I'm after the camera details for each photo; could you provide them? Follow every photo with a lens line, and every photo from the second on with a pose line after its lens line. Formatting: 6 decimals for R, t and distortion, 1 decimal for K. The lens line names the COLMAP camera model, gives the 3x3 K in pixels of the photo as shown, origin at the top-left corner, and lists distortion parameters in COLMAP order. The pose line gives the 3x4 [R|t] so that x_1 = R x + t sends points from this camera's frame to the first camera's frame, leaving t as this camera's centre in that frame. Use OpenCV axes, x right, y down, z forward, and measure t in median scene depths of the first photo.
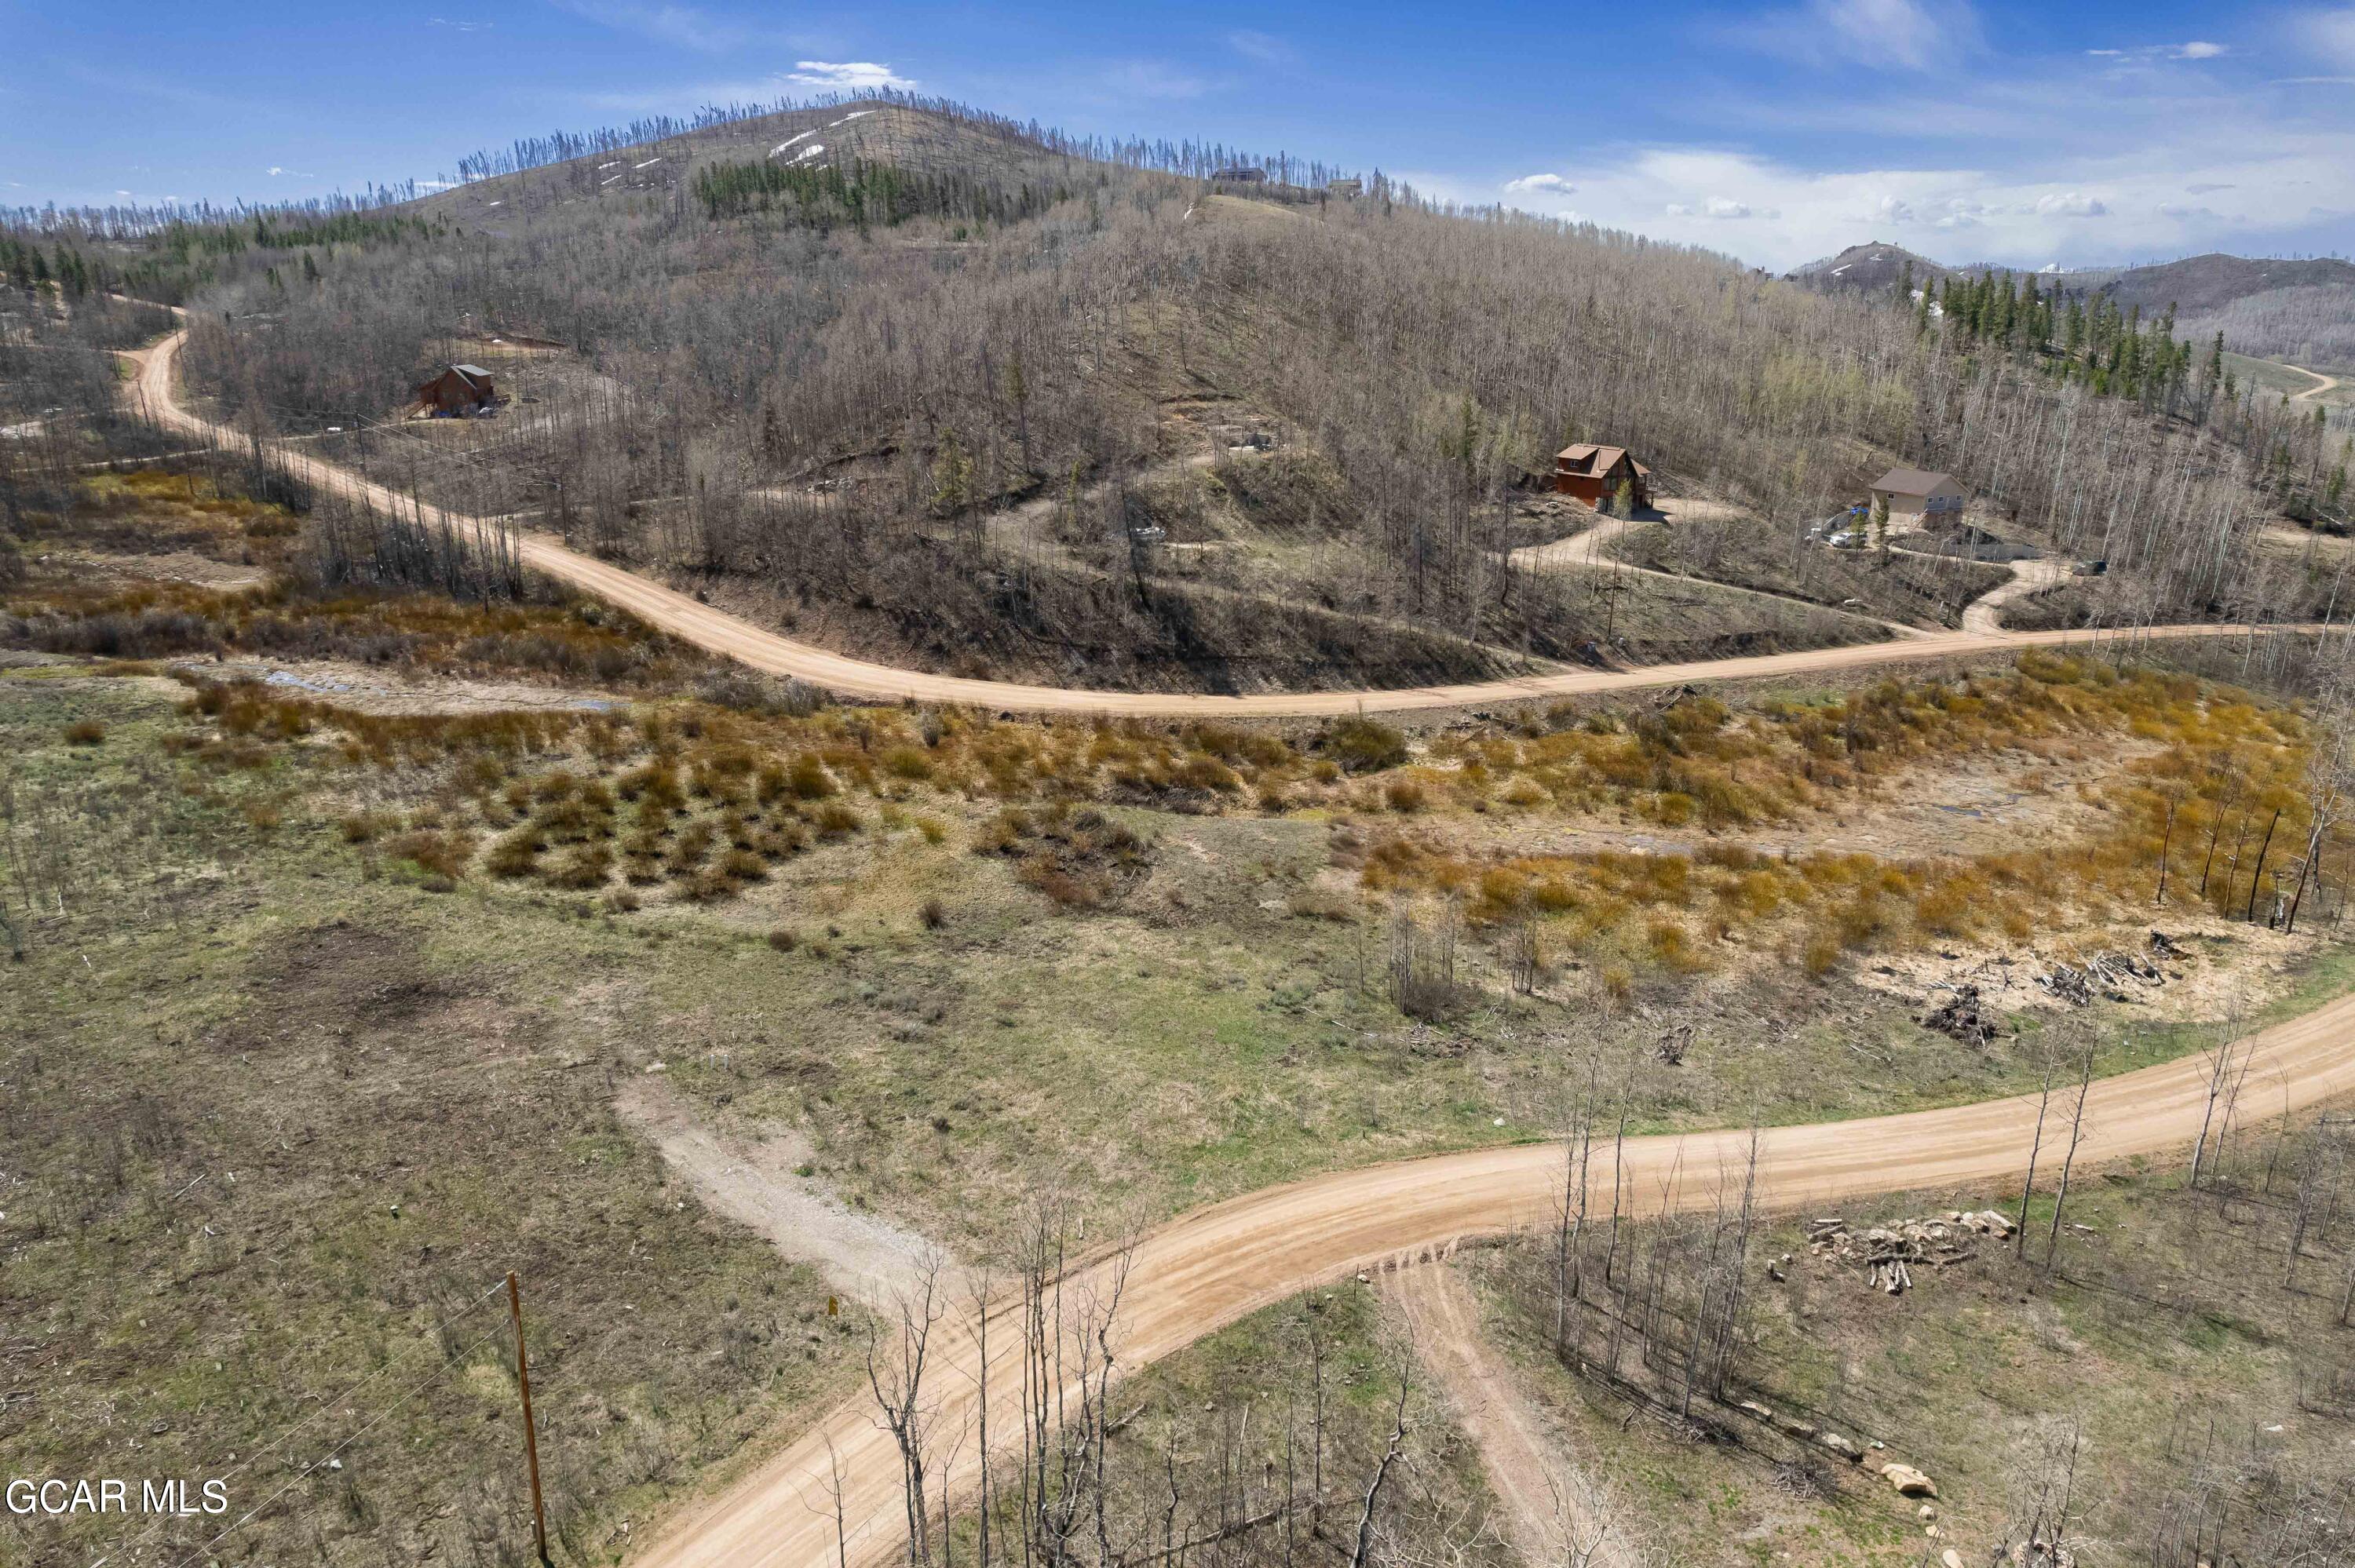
lens RADIAL K [[1508.9, 0, 1180.8], [0, 1508.9, 772.1], [0, 0, 1]] dist [-0.074808, 0.063709]
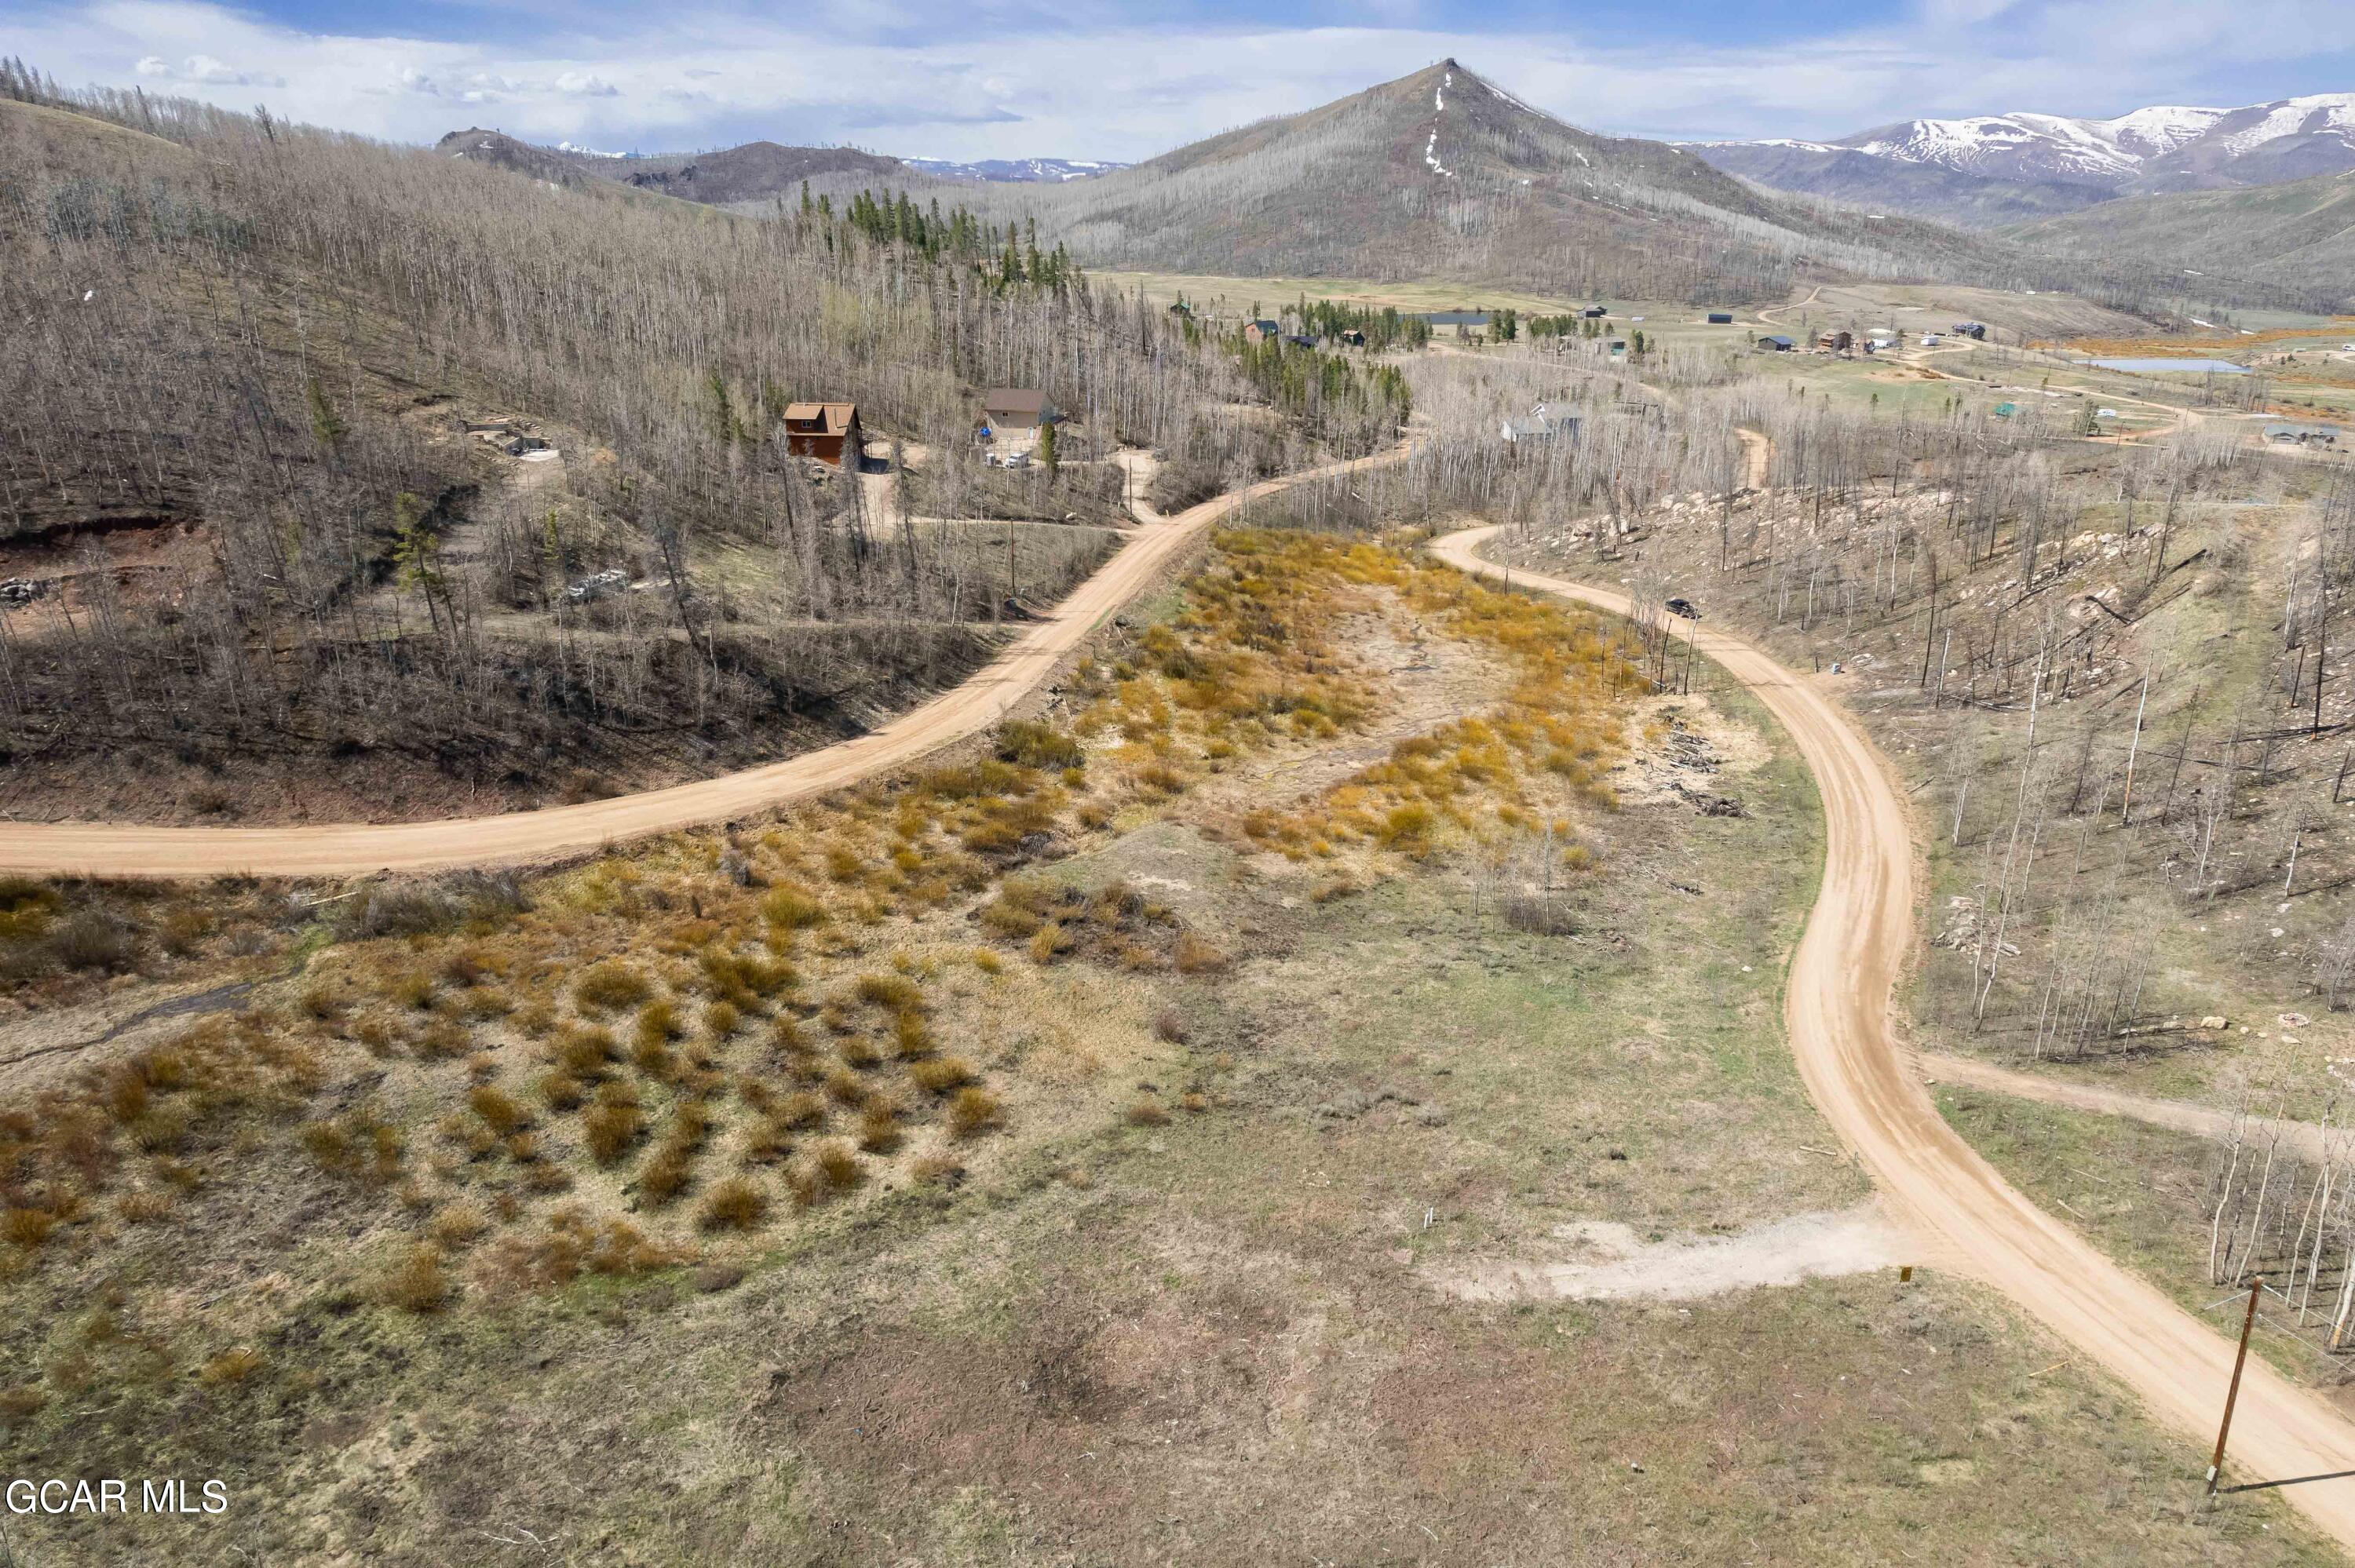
lens RADIAL K [[1508.9, 0, 1197.1], [0, 1508.9, 802.7], [0, 0, 1]] dist [-0.074808, 0.063709]
pose [[0.631717, -0.296225, 0.716369, -0.689632], [0.229163, 0.954169, 0.192474, -0.191143], [-0.740553, 0.042576, 0.670648, 0.308886]]
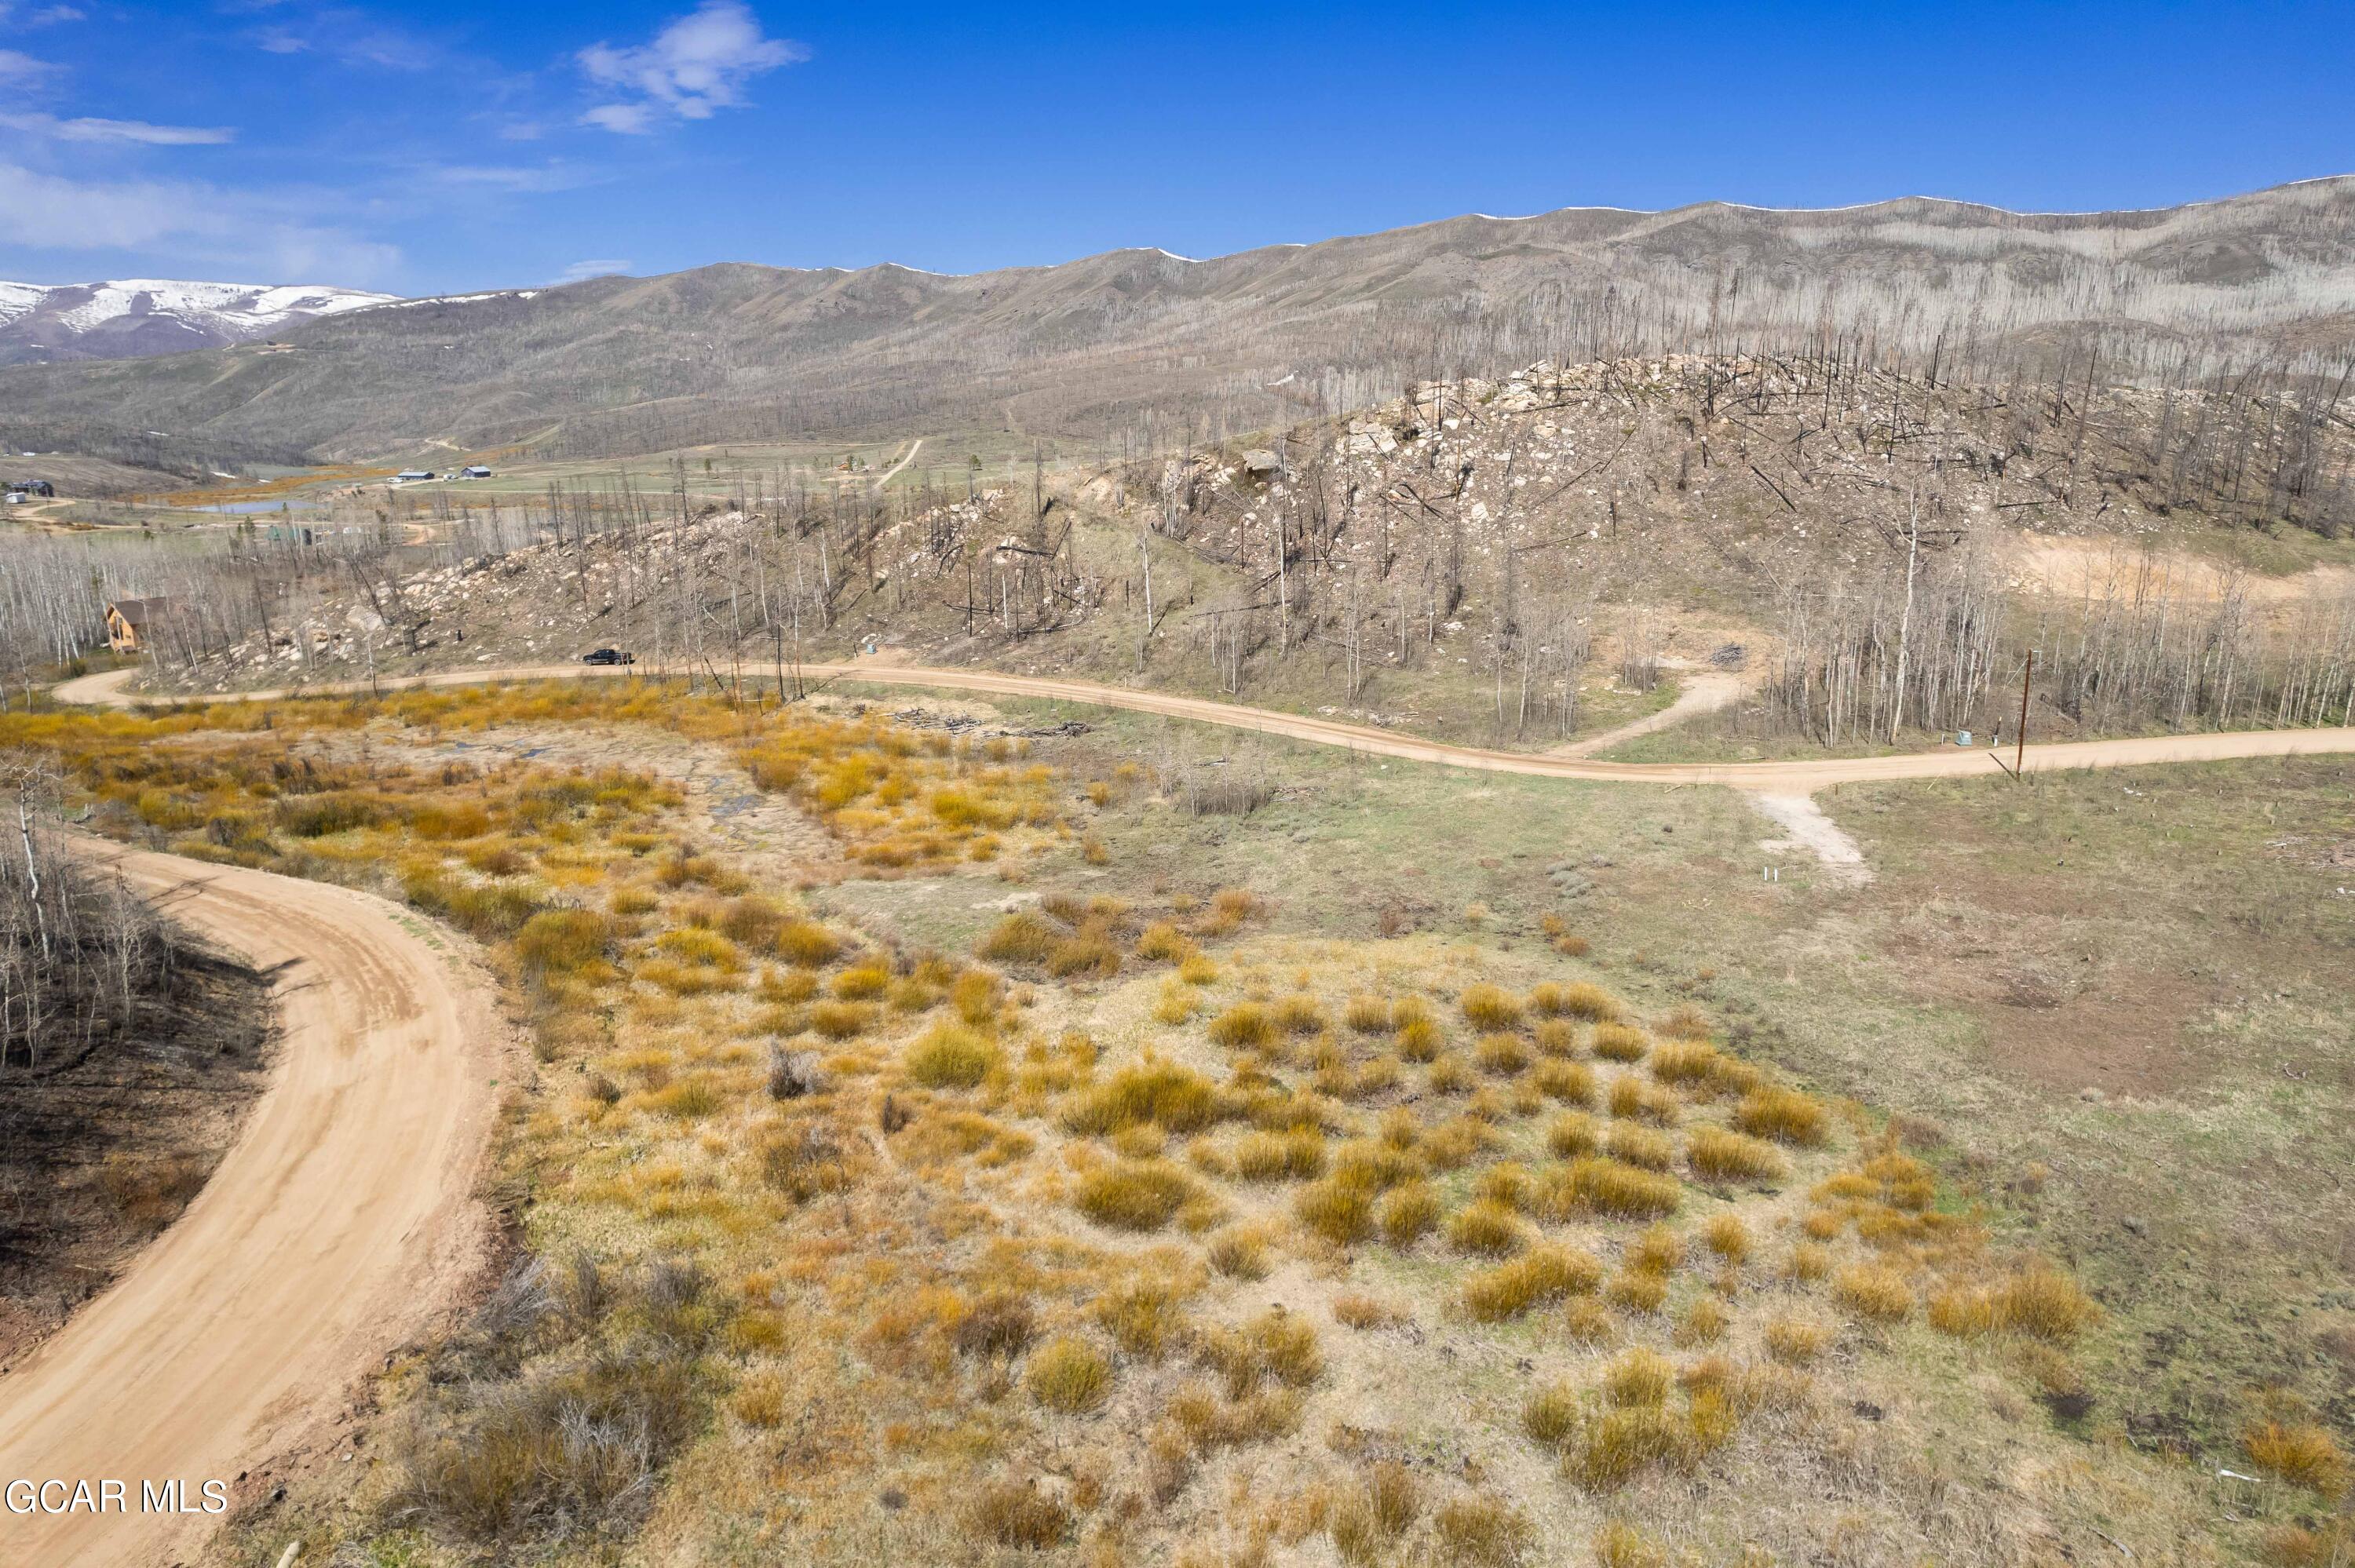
lens RADIAL K [[1508.9, 0, 1210.8], [0, 1508.9, 744.8], [0, 0, 1]] dist [-0.074808, 0.063709]
pose [[-0.511932, -0.209989, 0.832965, -0.707396], [0.249129, 0.891696, 0.377907, -0.306317], [-0.822108, 0.400978, -0.404173, 1.222019]]
